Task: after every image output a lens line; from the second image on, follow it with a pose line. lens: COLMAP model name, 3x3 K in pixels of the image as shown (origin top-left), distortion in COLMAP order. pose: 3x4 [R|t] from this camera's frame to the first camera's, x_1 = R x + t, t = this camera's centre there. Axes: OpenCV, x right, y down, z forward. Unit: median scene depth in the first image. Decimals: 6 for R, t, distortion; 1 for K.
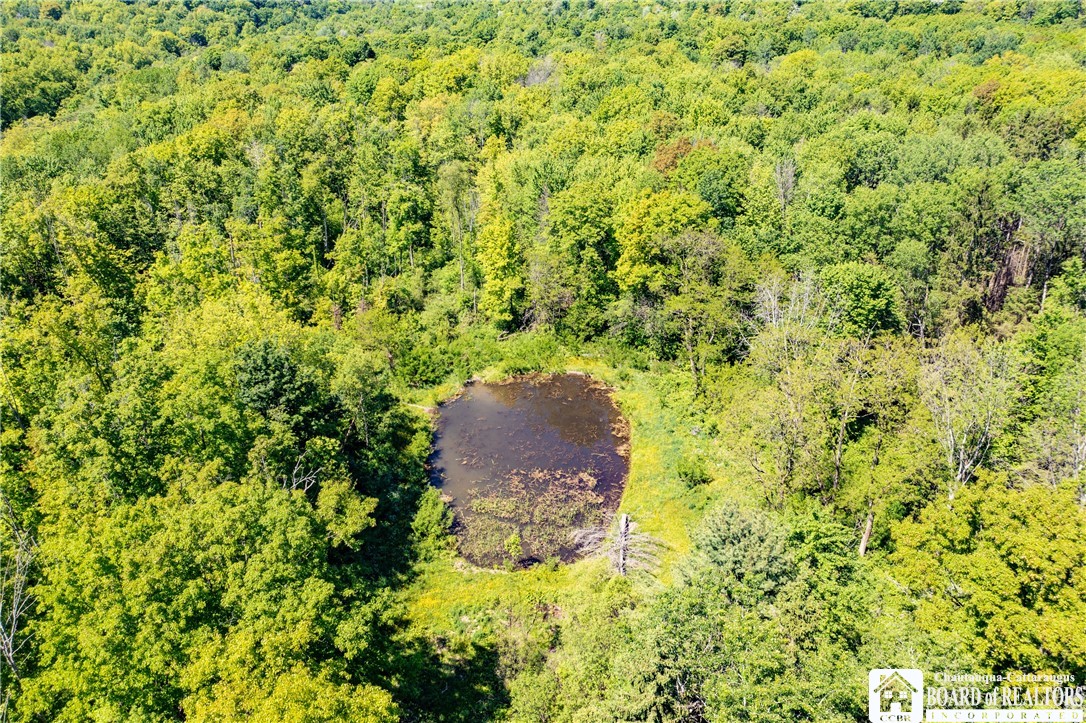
lens RADIAL K [[870.5, 0, 543.0], [0, 870.5, 361.5], [0, 0, 1]] dist [-0.009959, -0.046242]
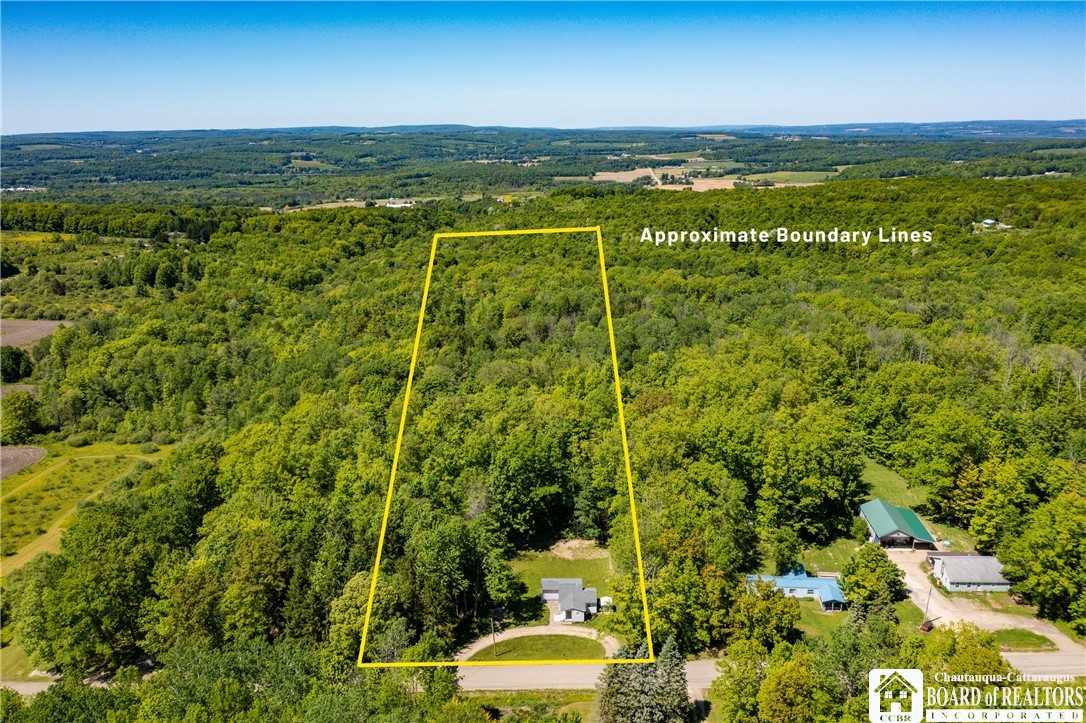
lens RADIAL K [[870.5, 0, 543.0], [0, 870.5, 361.5], [0, 0, 1]] dist [-0.009959, -0.046242]
pose [[0.994004, 0.030985, -0.104864, 0.318558], [-0.052067, 0.977431, -0.204737, 0.410377], [0.096154, 0.208969, 0.973184, -1.320280]]
